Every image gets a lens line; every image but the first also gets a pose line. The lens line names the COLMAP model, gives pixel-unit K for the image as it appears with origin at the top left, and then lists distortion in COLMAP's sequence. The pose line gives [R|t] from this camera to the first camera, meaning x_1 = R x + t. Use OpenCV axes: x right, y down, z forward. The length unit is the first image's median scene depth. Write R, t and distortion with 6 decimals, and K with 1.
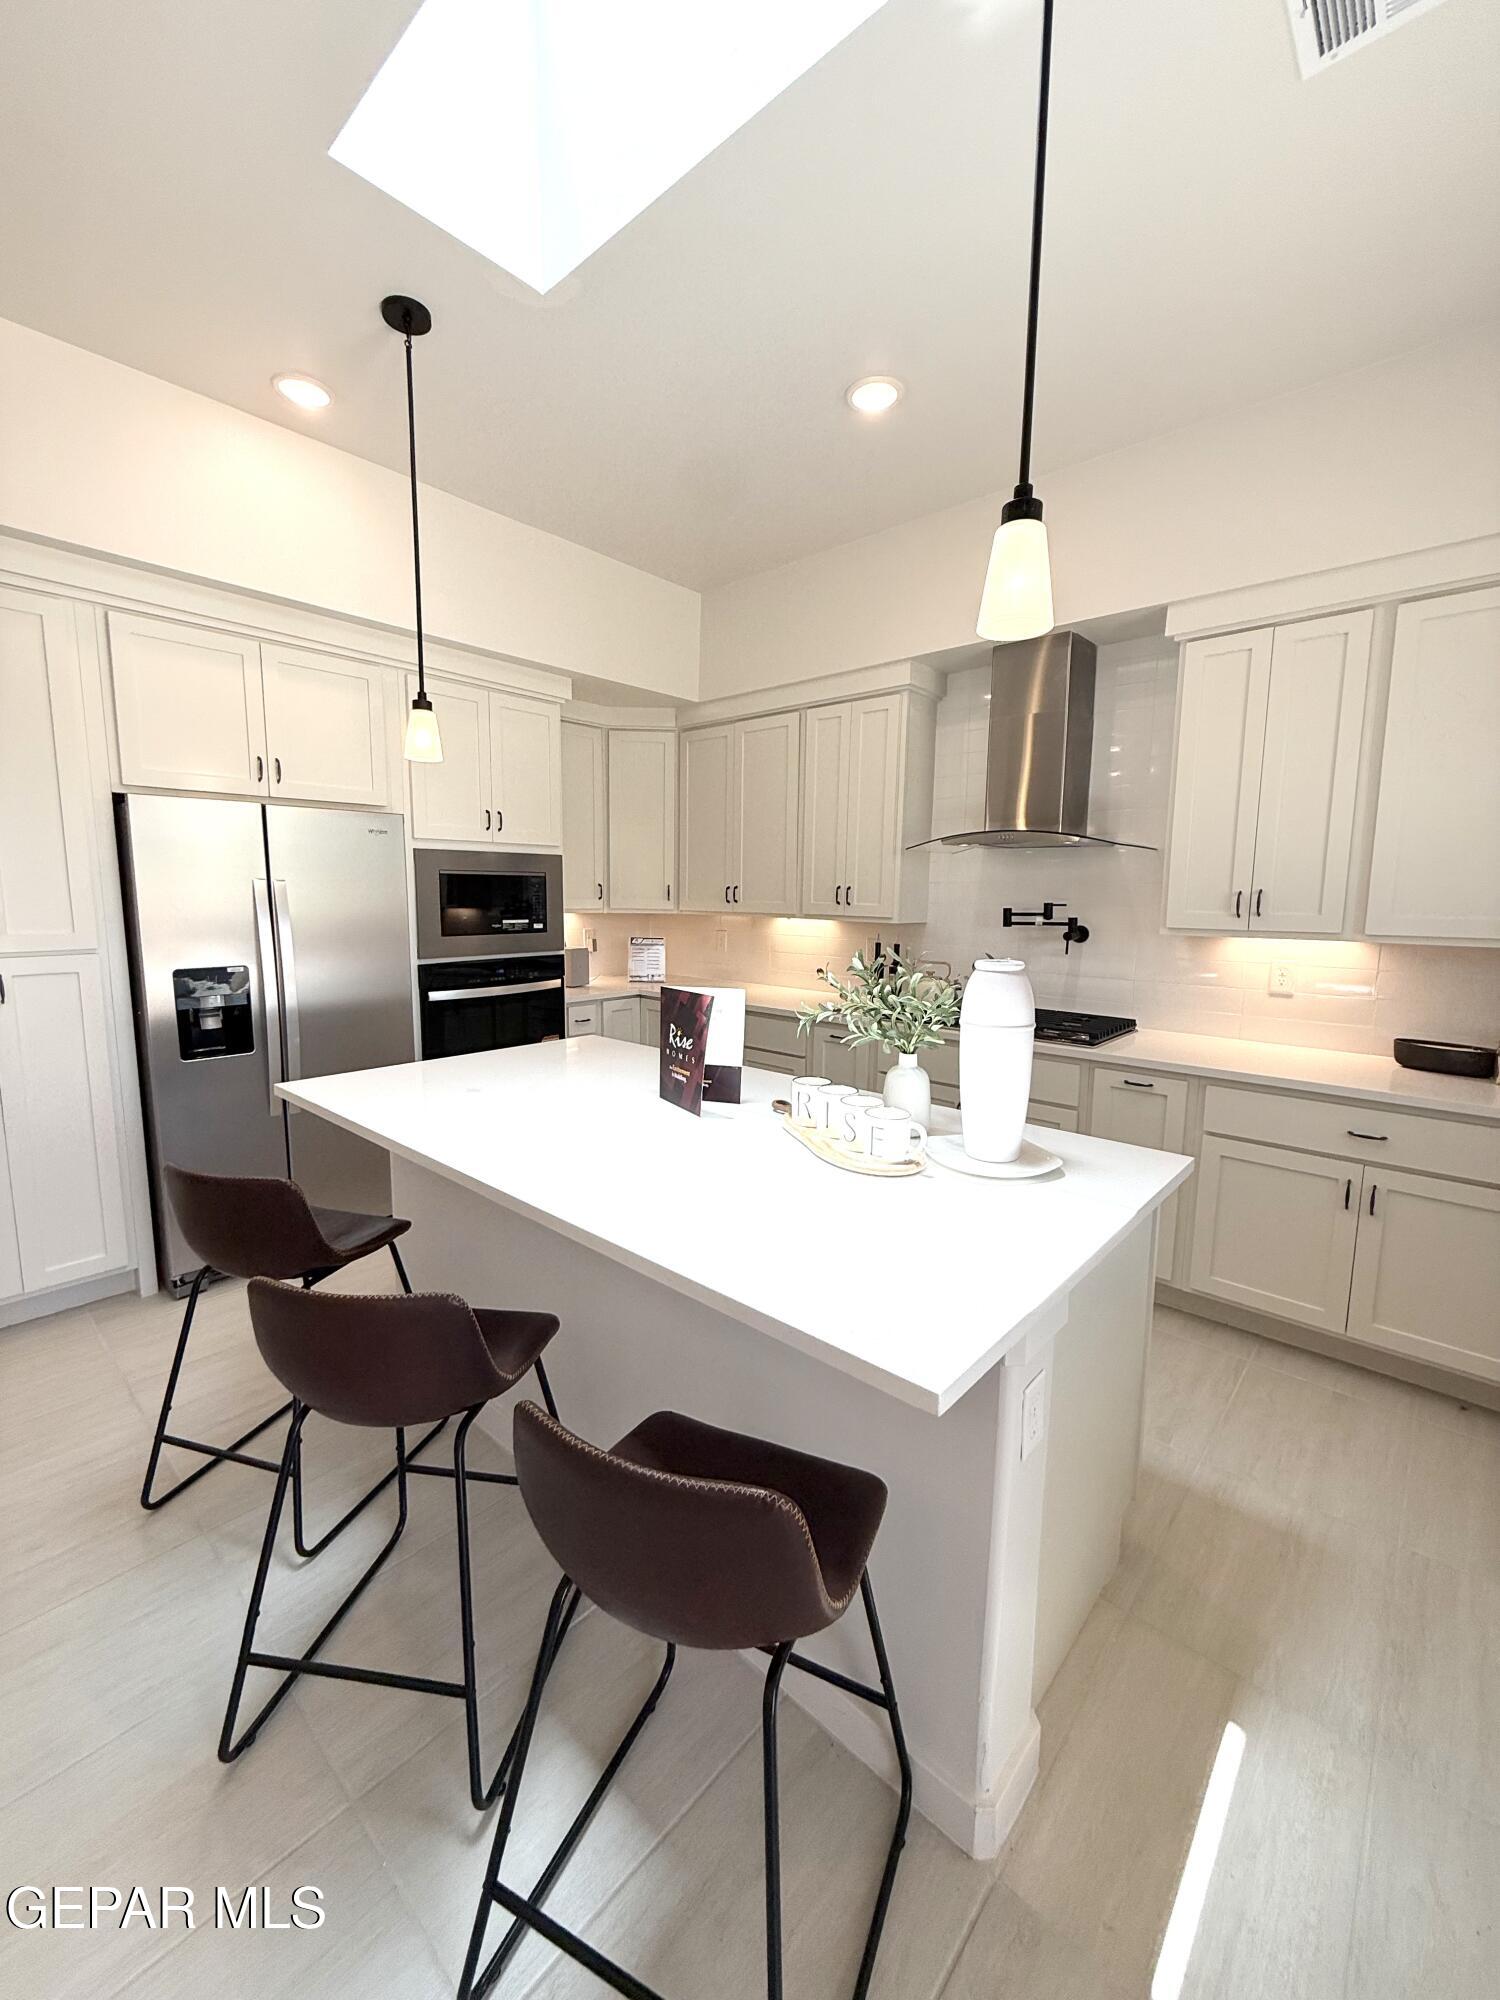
lens RADIAL K [[798.6, 0, 750.0], [0, 798.6, 1000.0], [0, 0, 1]] dist [0.001034, 0.000224]
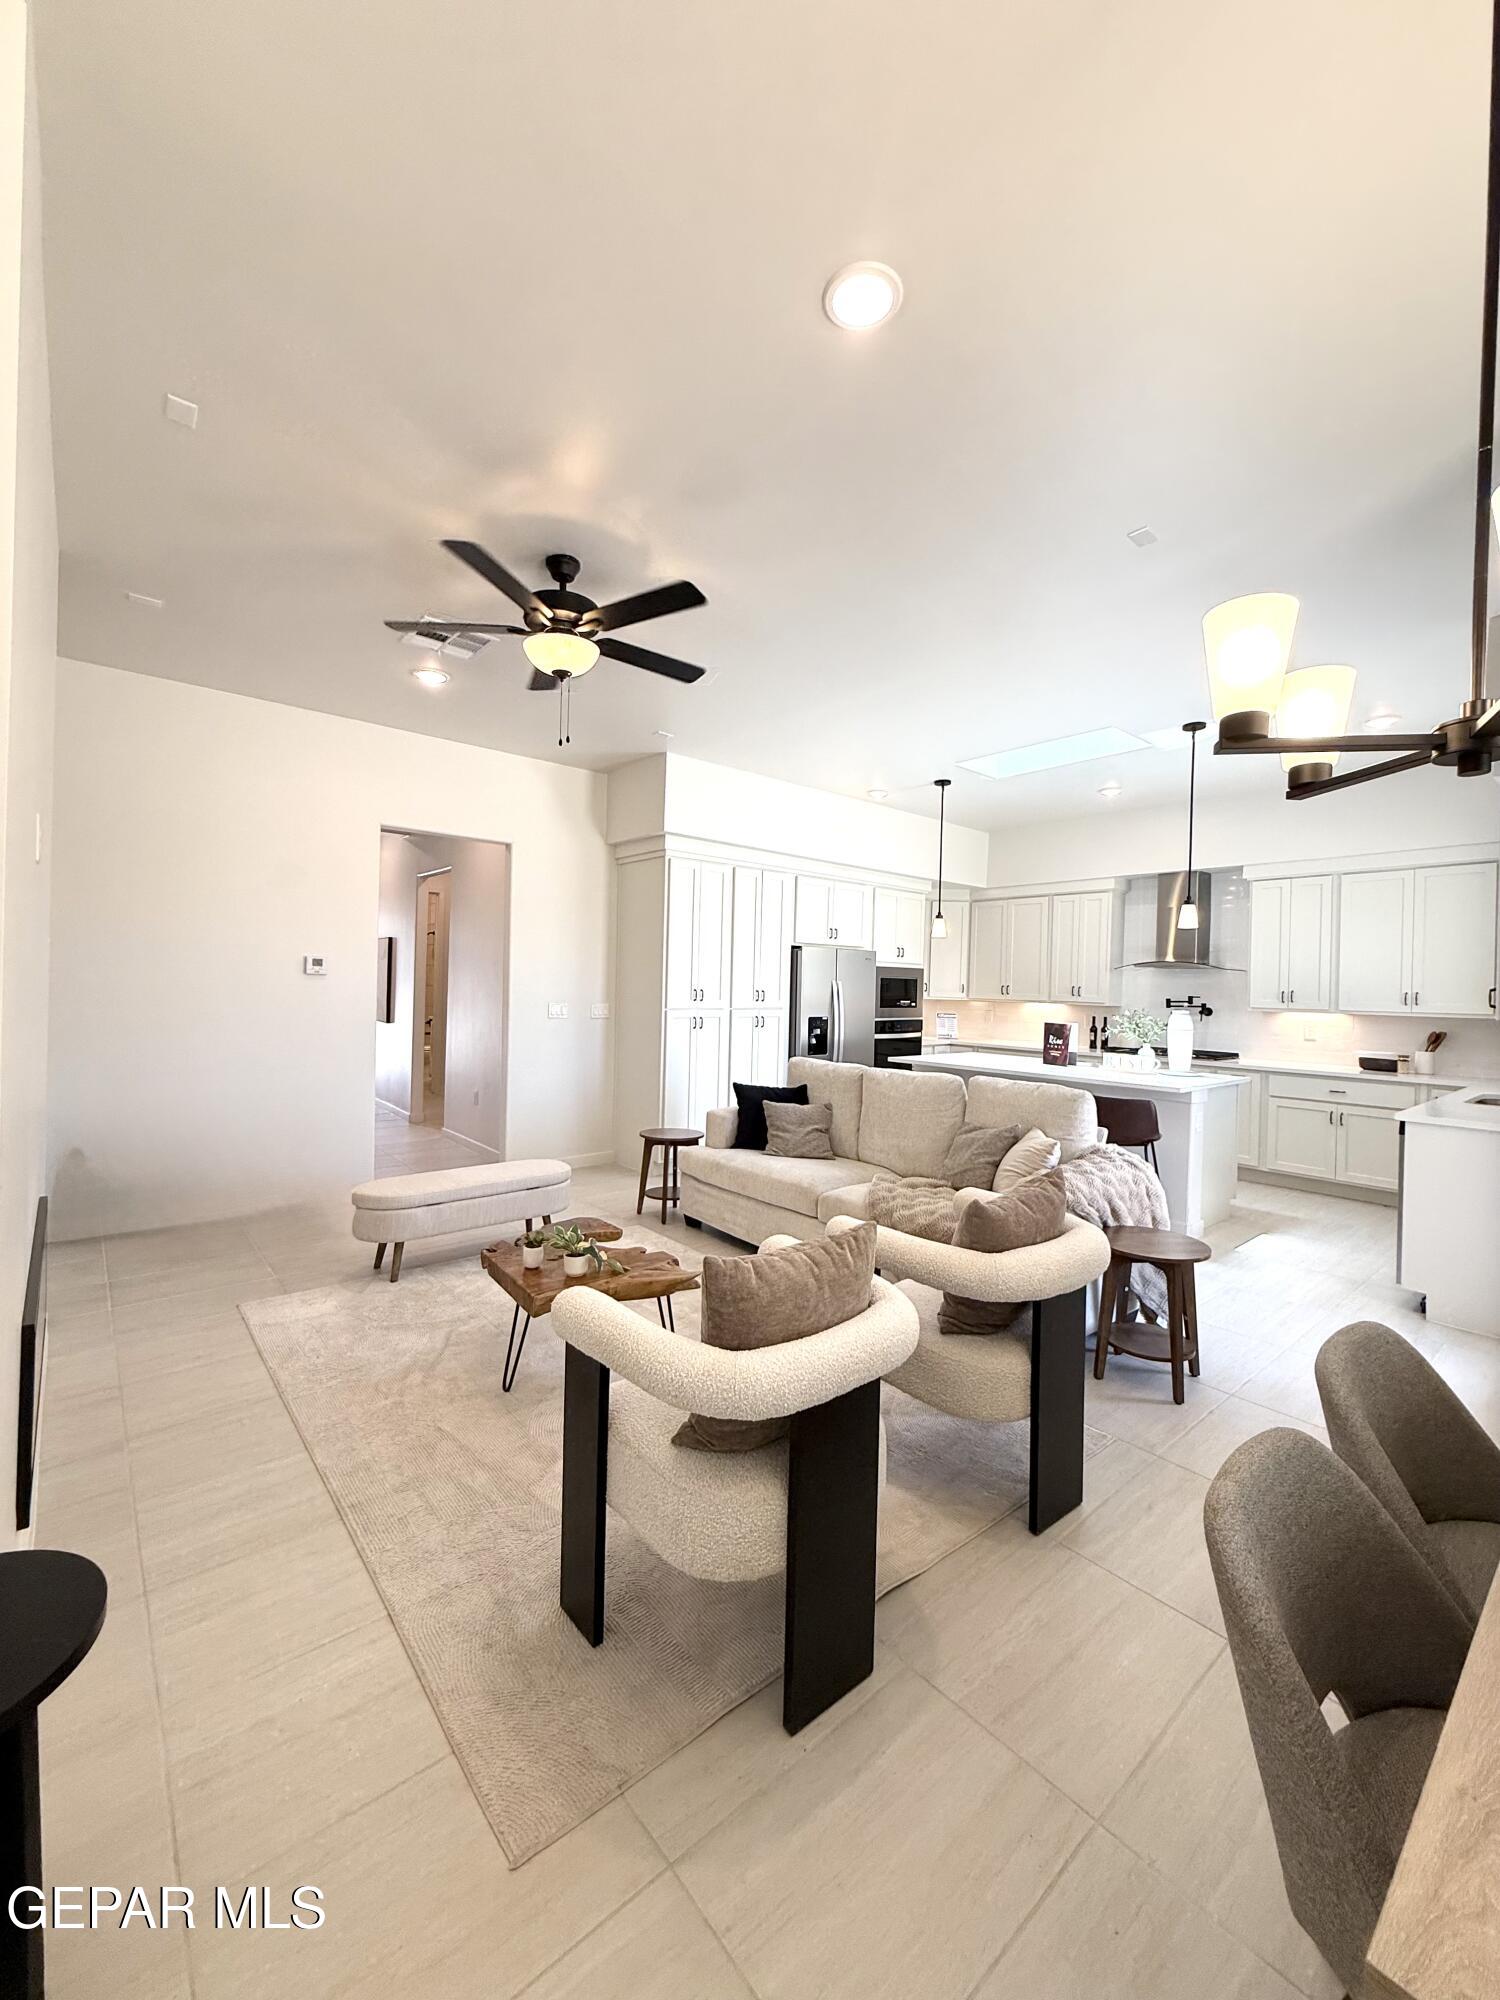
lens RADIAL K [[798.6, 0, 750.0], [0, 798.6, 1000.0], [0, 0, 1]] dist [0.001034, 0.000224]
pose [[0.991460, 0.015659, -0.129471, -0.466635], [-0.031157, 0.992459, -0.118555, 0.161706], [0.126638, 0.121576, 0.984470, -1.122173]]
